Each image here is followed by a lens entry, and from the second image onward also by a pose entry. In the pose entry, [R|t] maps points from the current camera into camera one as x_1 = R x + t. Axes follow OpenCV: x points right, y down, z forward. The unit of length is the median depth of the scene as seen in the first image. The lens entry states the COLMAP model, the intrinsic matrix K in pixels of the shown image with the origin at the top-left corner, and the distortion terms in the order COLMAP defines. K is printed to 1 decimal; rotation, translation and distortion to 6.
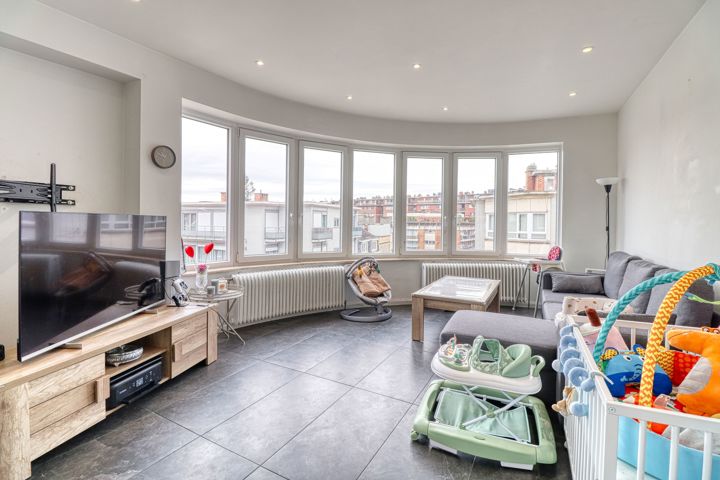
lens RADIAL K [[332.7, 0, 362.2], [0, 332.7, 226.6], [0, 0, 1]] dist [0.000039, -0.012497]
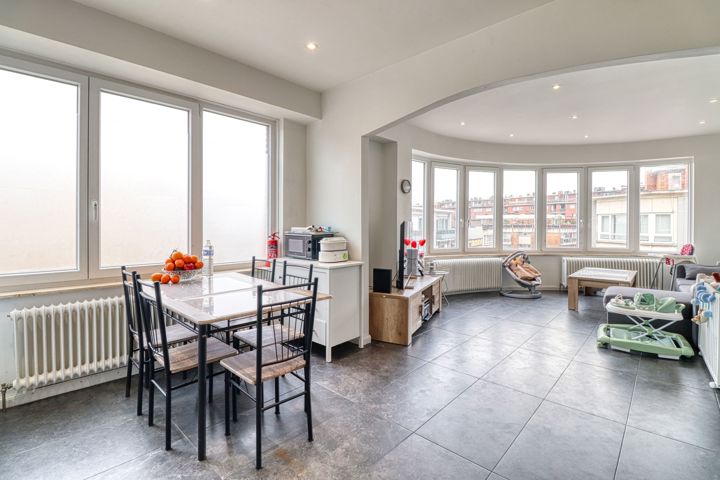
lens RADIAL K [[332.7, 0, 362.2], [0, 332.7, 226.6], [0, 0, 1]] dist [0.000039, -0.012497]
pose [[0.970361, -0.005198, -0.241605, -0.277258], [0.003073, 0.999953, -0.009171, 0.003422], [0.241641, 0.008157, 0.970331, -0.445083]]
